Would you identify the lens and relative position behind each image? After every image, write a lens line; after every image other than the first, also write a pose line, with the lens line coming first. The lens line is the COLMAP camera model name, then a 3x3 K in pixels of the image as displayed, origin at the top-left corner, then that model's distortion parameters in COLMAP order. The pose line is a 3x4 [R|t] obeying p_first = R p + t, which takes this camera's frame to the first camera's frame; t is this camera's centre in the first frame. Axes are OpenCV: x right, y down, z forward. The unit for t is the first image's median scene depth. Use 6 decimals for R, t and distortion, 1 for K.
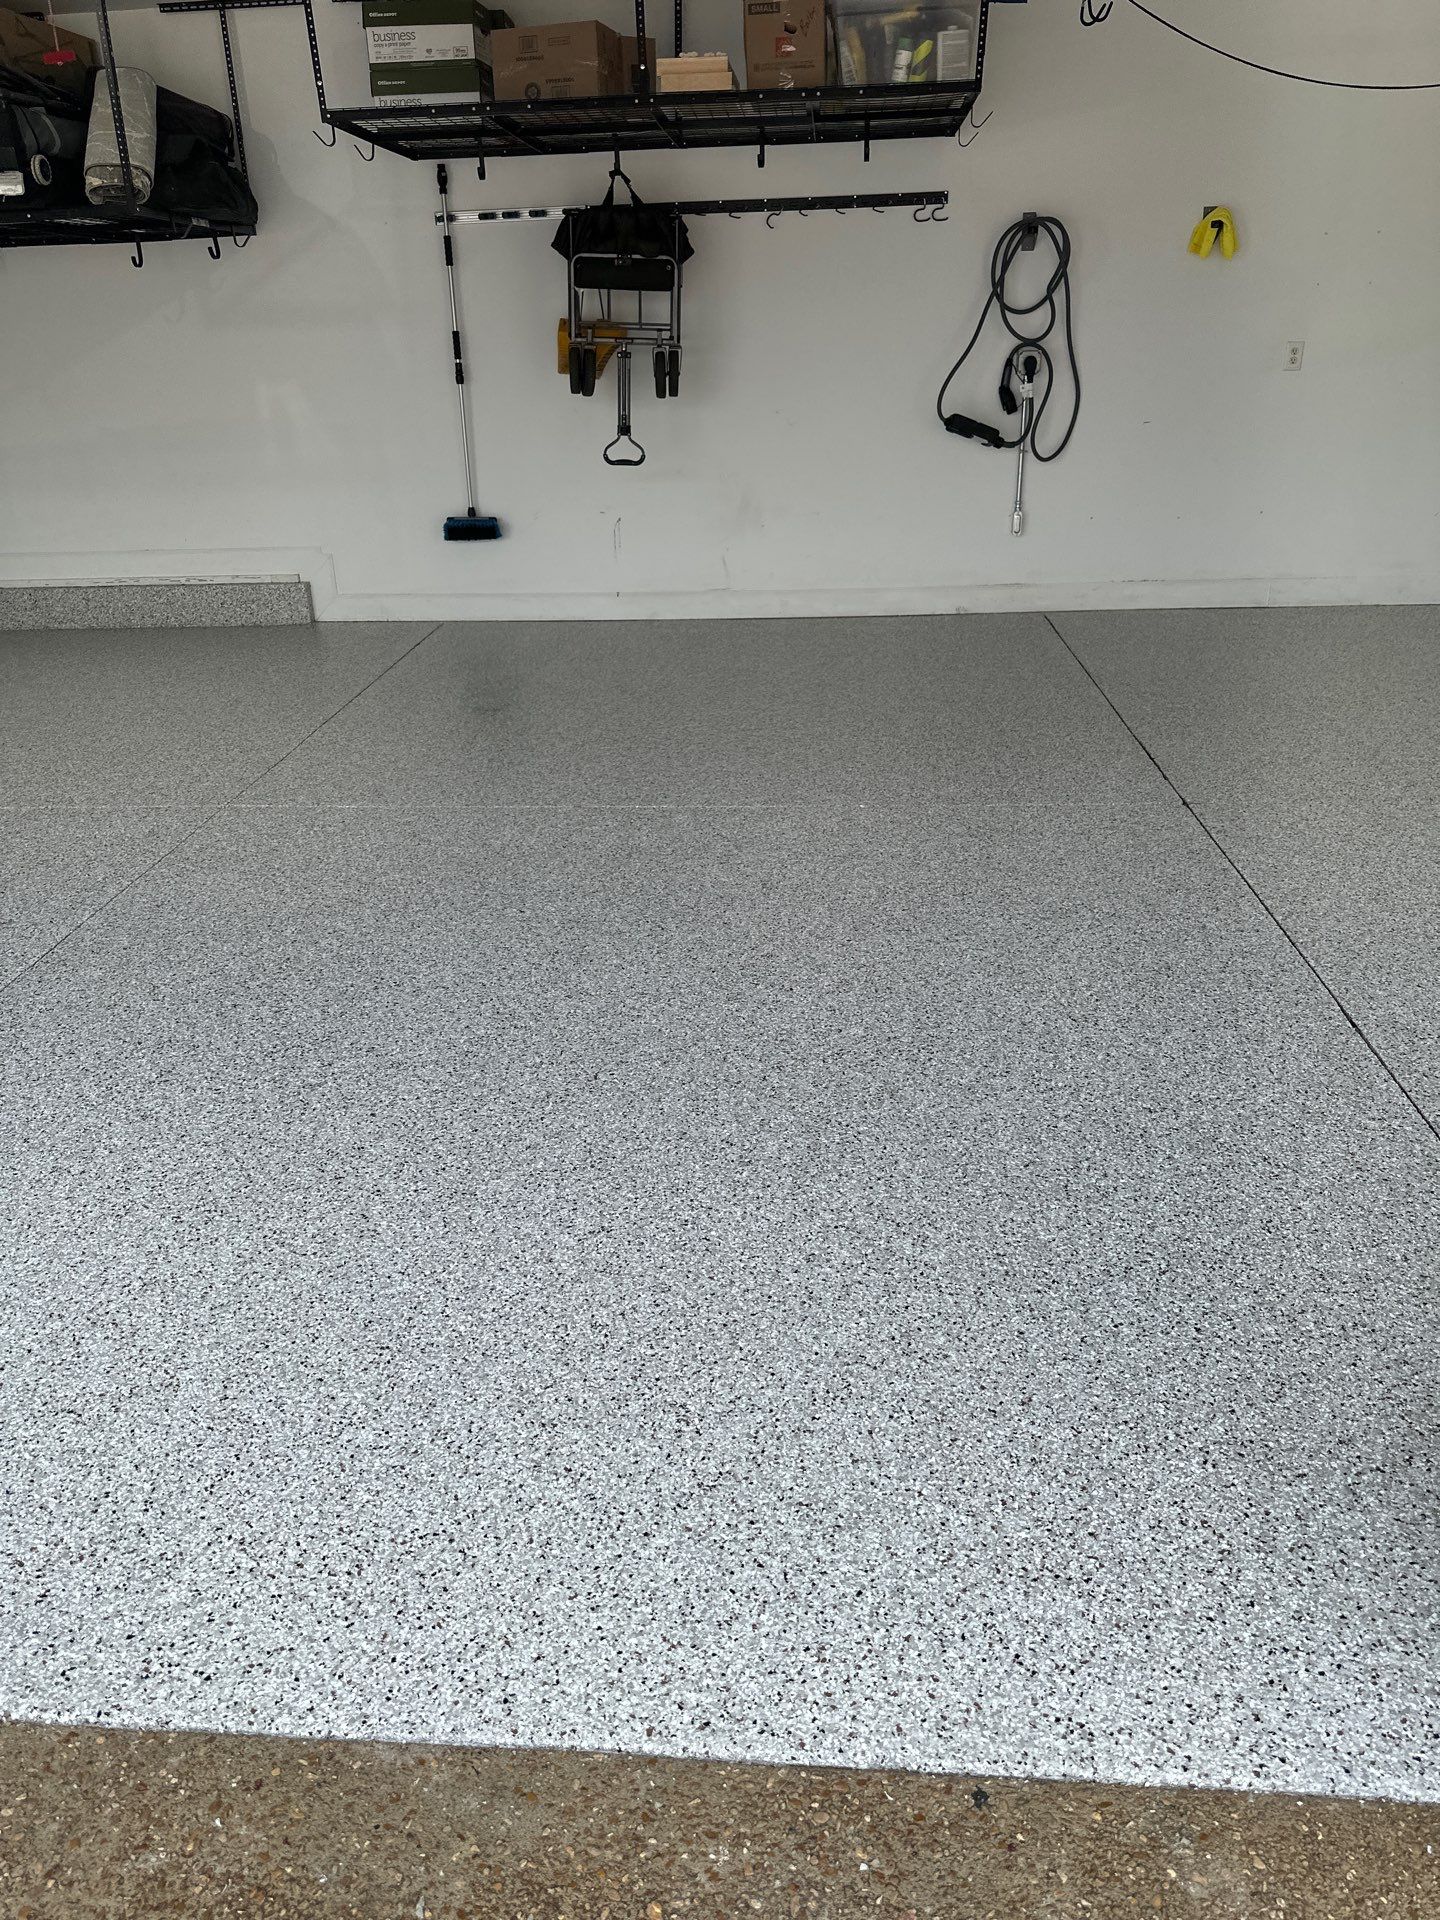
lens RADIAL K [[1330.2, 0, 720.0], [0, 1330.2, 960.0], [0, 0, 1]] dist [0.070376, -0.108850]
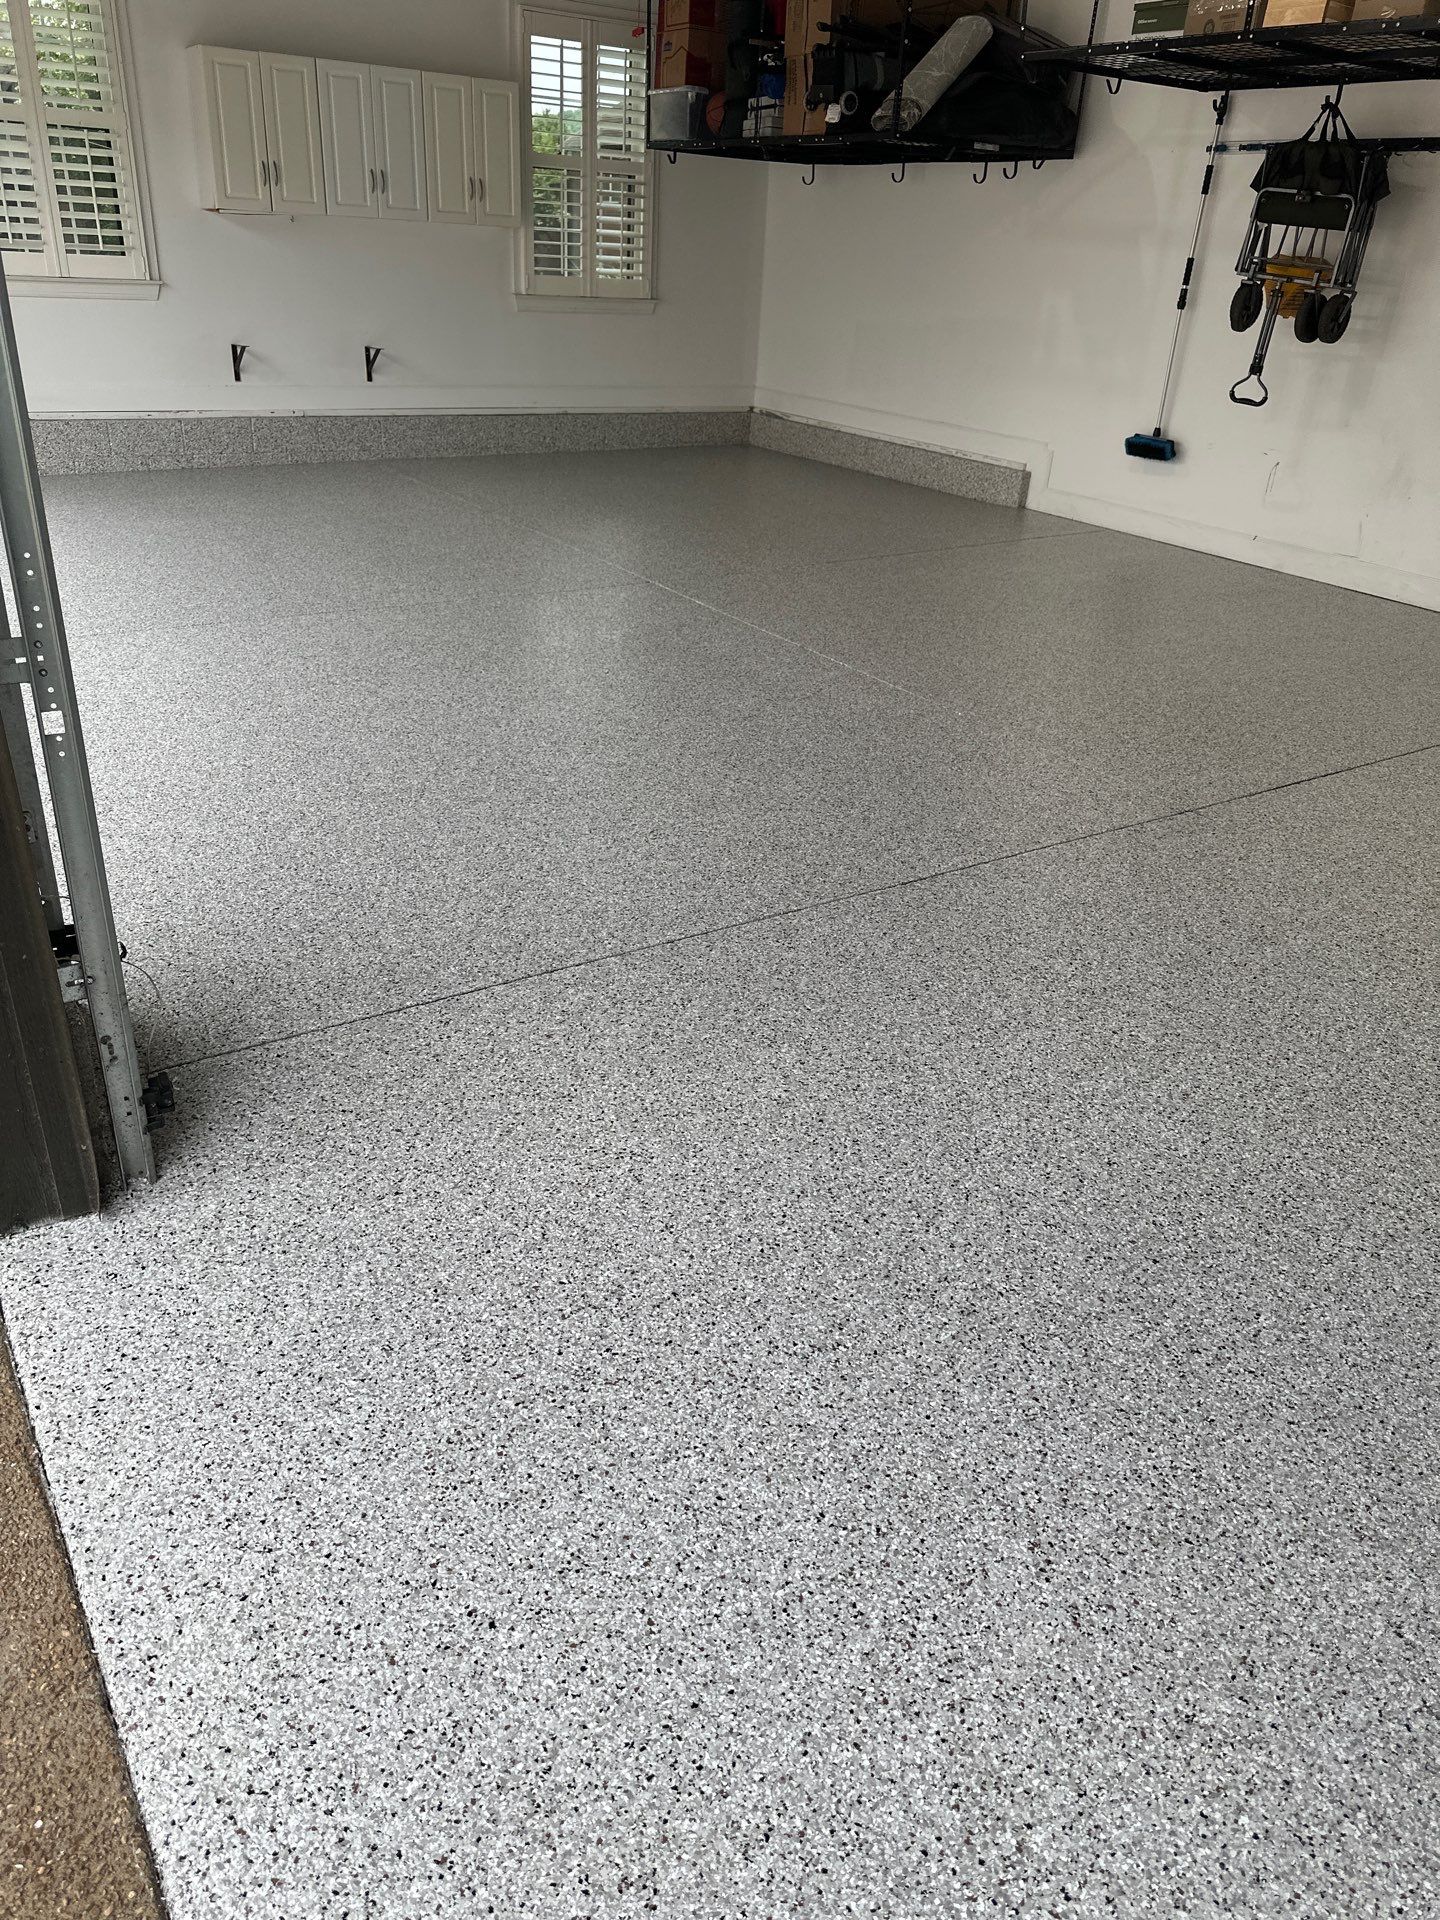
lens RADIAL K [[1374.4, 0, 742.1], [0, 1374.4, 962.2], [0, 0, 1]] dist [0.008861, -0.016610]
pose [[0.606819, 0.420416, -0.674552, 0.559983], [-0.391237, 0.896723, 0.206932, -0.064146], [0.691884, 0.138340, 0.708631, 0.079378]]
